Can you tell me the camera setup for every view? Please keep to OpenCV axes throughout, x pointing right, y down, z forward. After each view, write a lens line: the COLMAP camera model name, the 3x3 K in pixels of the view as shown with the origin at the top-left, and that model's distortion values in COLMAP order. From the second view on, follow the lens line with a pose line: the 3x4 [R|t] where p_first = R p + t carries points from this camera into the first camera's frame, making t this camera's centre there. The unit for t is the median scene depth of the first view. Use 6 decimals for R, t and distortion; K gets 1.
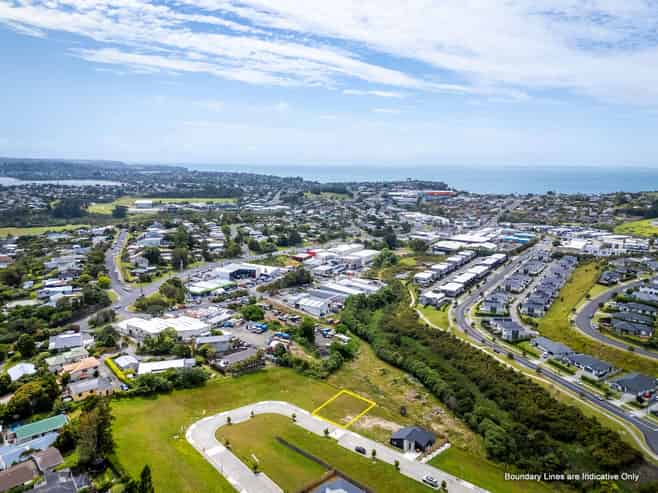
lens RADIAL K [[482.4, 0, 329.0], [0, 482.4, 246.5], [0, 0, 1]] dist [0.078070, -0.067078]
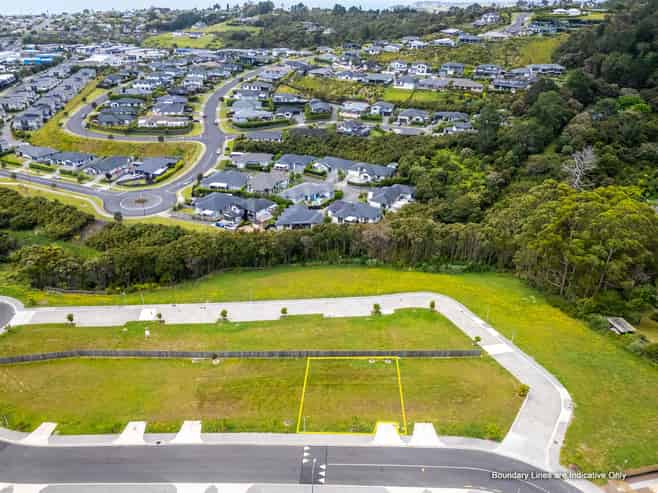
lens RADIAL K [[482.4, 0, 329.0], [0, 482.4, 246.5], [0, 0, 1]] dist [0.078070, -0.067078]
pose [[0.689687, -0.331600, 0.643719, 0.125489], [0.111485, 0.927009, 0.358086, 0.070015], [-0.715474, -0.175202, 0.676314, -0.055500]]
